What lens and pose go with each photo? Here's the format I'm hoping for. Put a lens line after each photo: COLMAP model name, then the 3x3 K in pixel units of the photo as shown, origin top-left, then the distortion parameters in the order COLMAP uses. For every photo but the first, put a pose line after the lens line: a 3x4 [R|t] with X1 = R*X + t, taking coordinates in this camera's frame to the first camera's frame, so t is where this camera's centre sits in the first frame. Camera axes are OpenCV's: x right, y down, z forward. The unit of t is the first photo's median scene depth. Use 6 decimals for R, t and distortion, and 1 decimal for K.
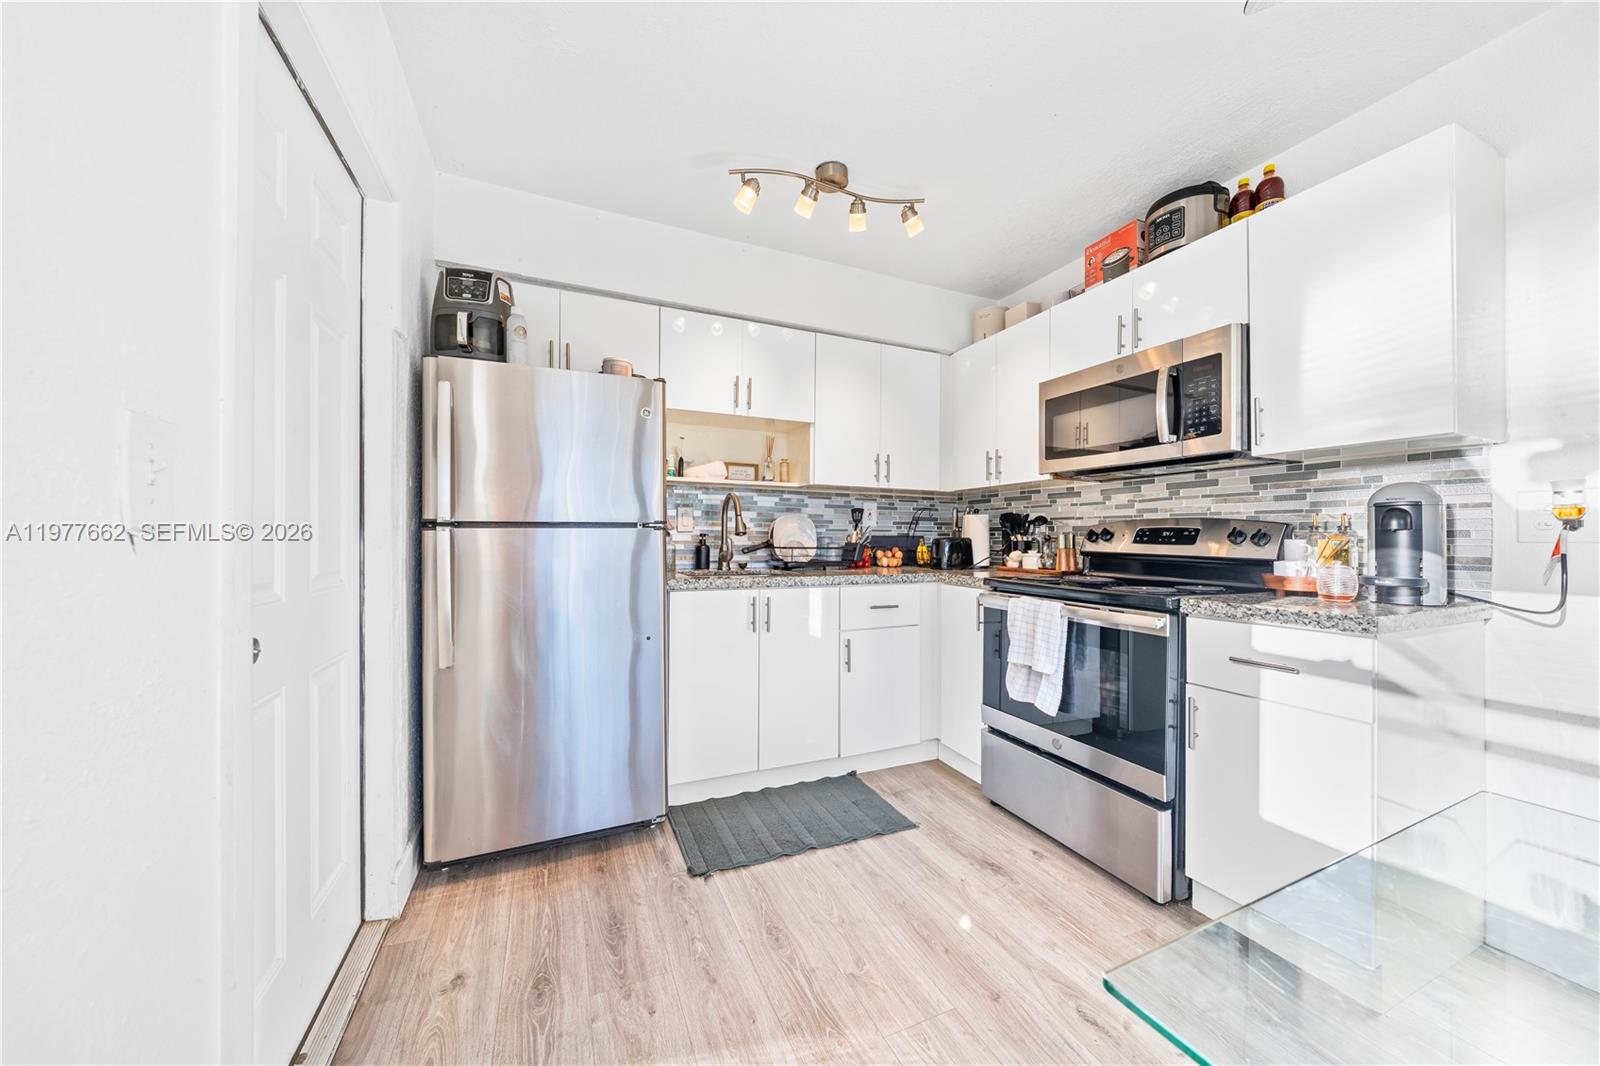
lens RADIAL K [[551.1, 0, 800.1], [0, 551.1, 537.1], [0, 0, 1]] dist [0.000228, 0.000168]
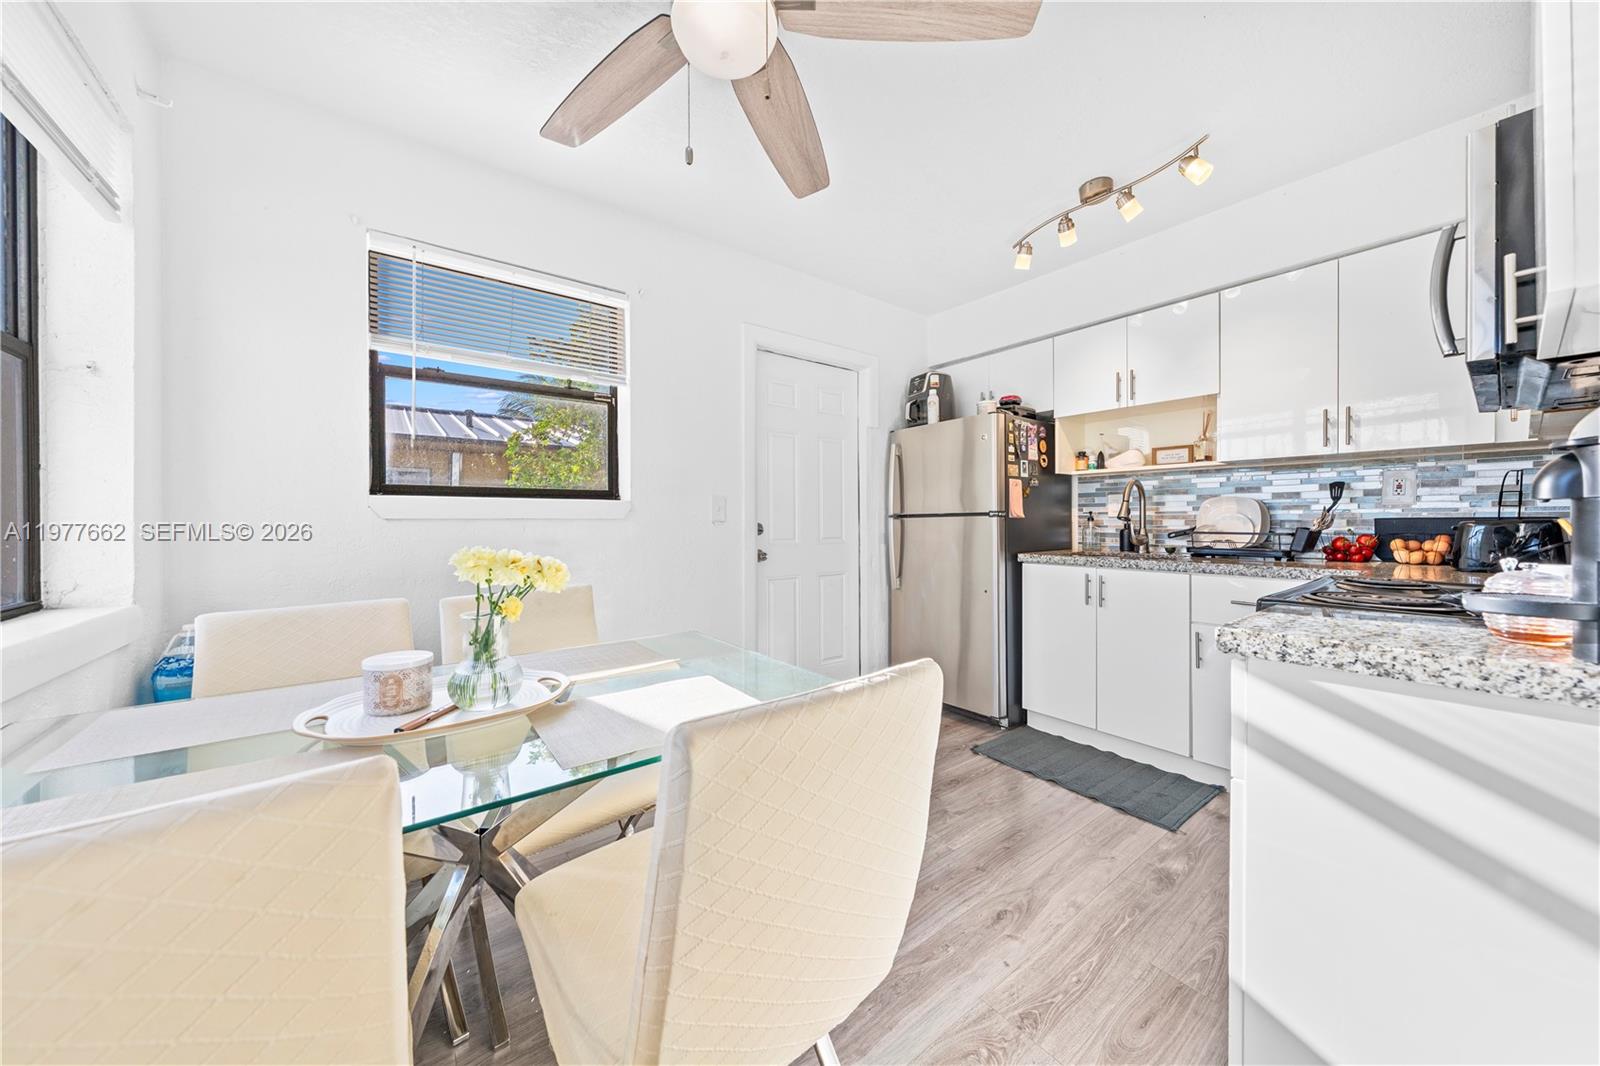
lens RADIAL K [[551.1, 0, 802.2], [0, 551.1, 527.2], [0, 0, 1]] dist [0.000228, 0.000168]
pose [[0.237570, 0.002914, -0.971366, 0.827339], [0.004304, 0.999983, 0.004053, 0.004100], [0.971361, -0.005144, 0.237553, 0.148356]]
